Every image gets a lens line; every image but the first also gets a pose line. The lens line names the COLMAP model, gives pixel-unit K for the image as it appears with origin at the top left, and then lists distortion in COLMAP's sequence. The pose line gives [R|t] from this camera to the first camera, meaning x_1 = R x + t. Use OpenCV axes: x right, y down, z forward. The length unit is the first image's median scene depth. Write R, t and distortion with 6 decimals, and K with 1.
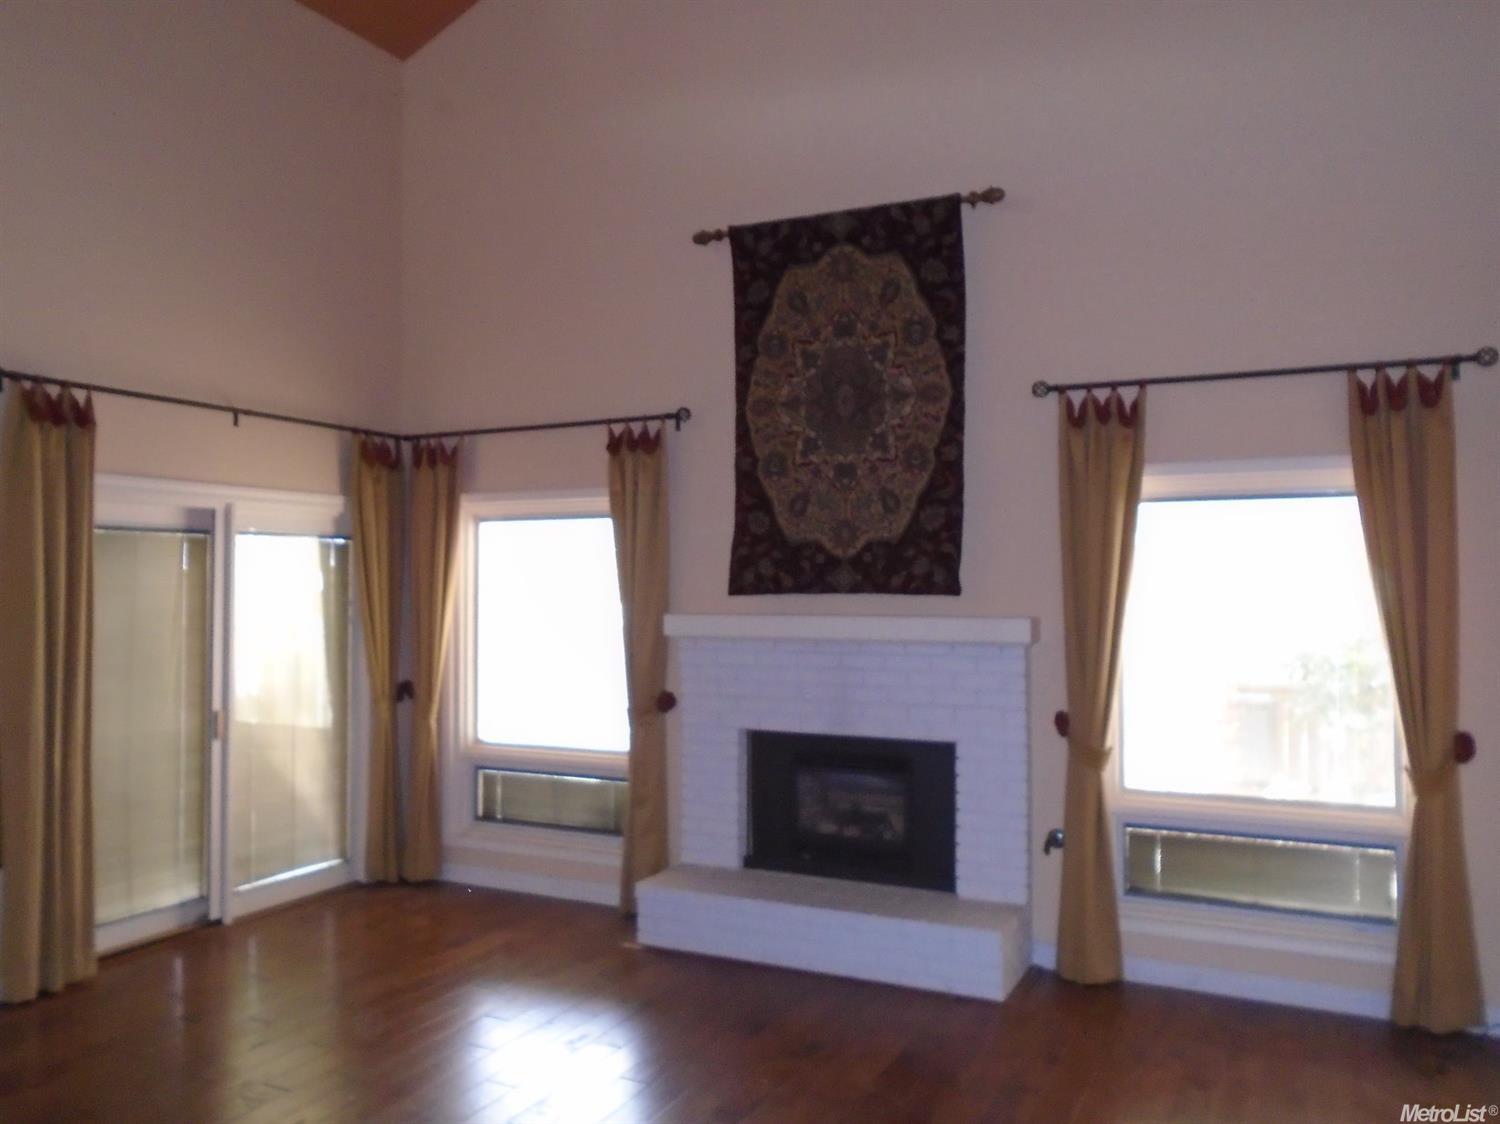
lens RADIAL K [[1221.7, 0, 748.1], [0, 1221.7, 556.3], [0, 0, 1]] dist [-0.005193, -0.004469]
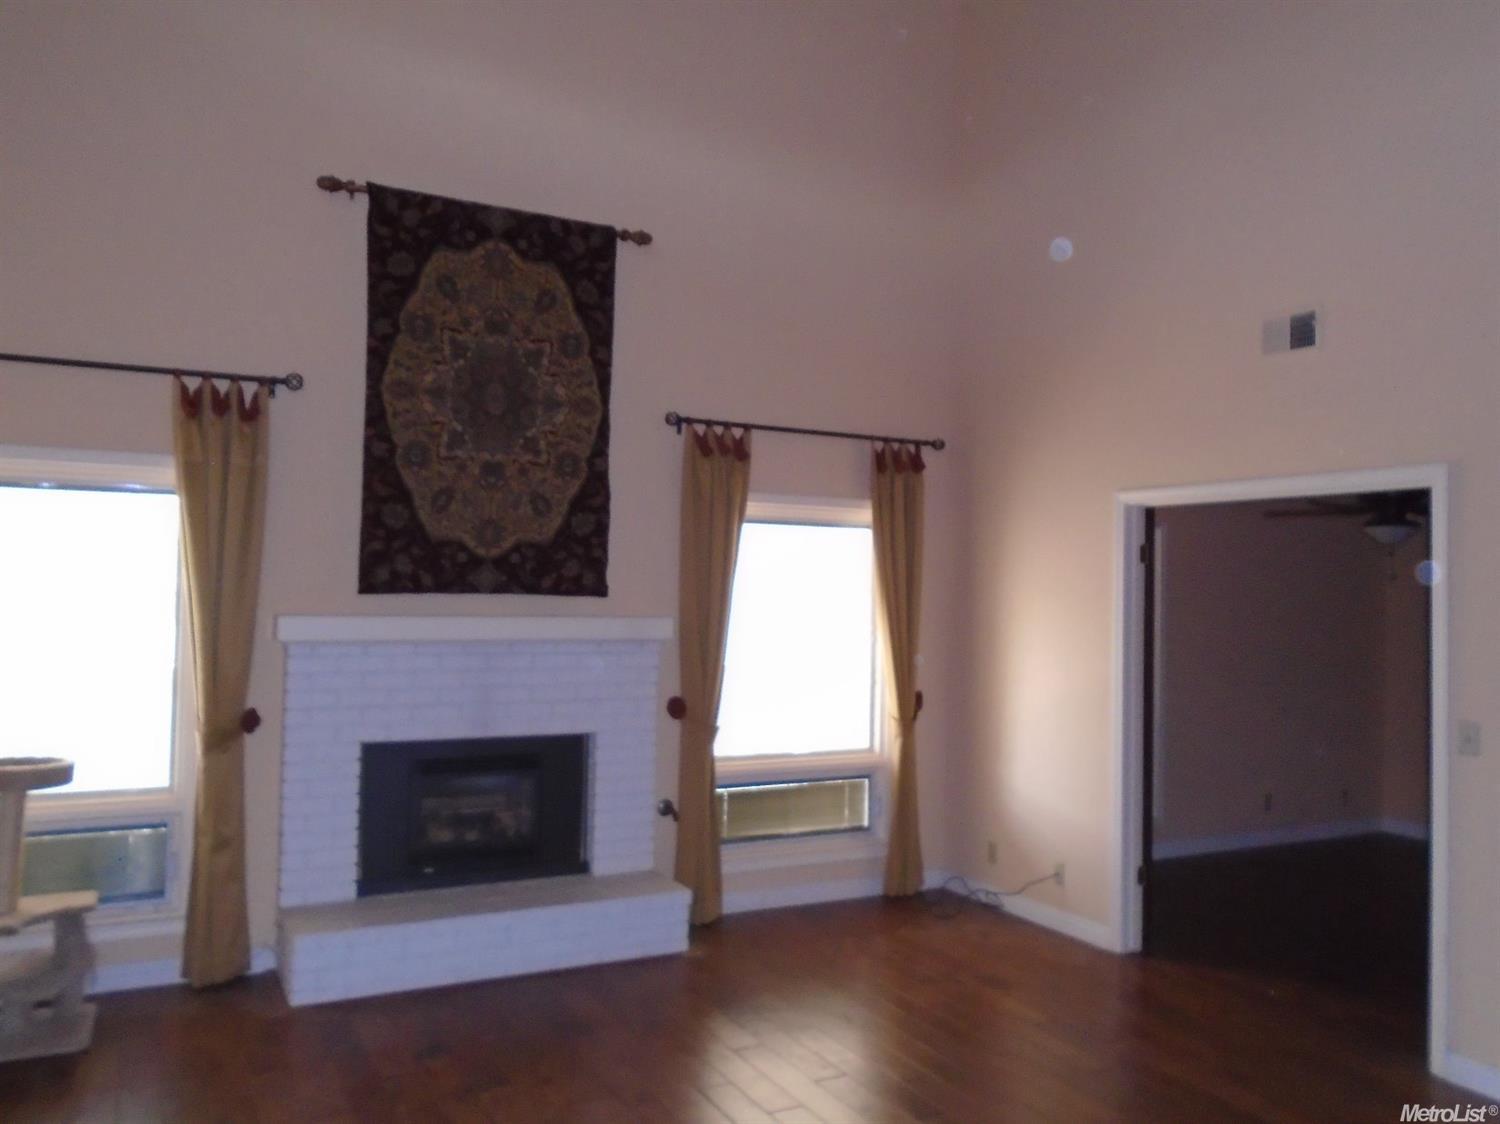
lens RADIAL K [[1161.1, 0, 743.3], [0, 1161.1, 554.1], [0, 0, 1]] dist [-0.002686, -0.006545]
pose [[0.565537, 0.035548, 0.823956, -0.584317], [-0.038533, 0.999118, -0.016657, 0.006262], [-0.823822, -0.022329, 0.566408, 0.303022]]
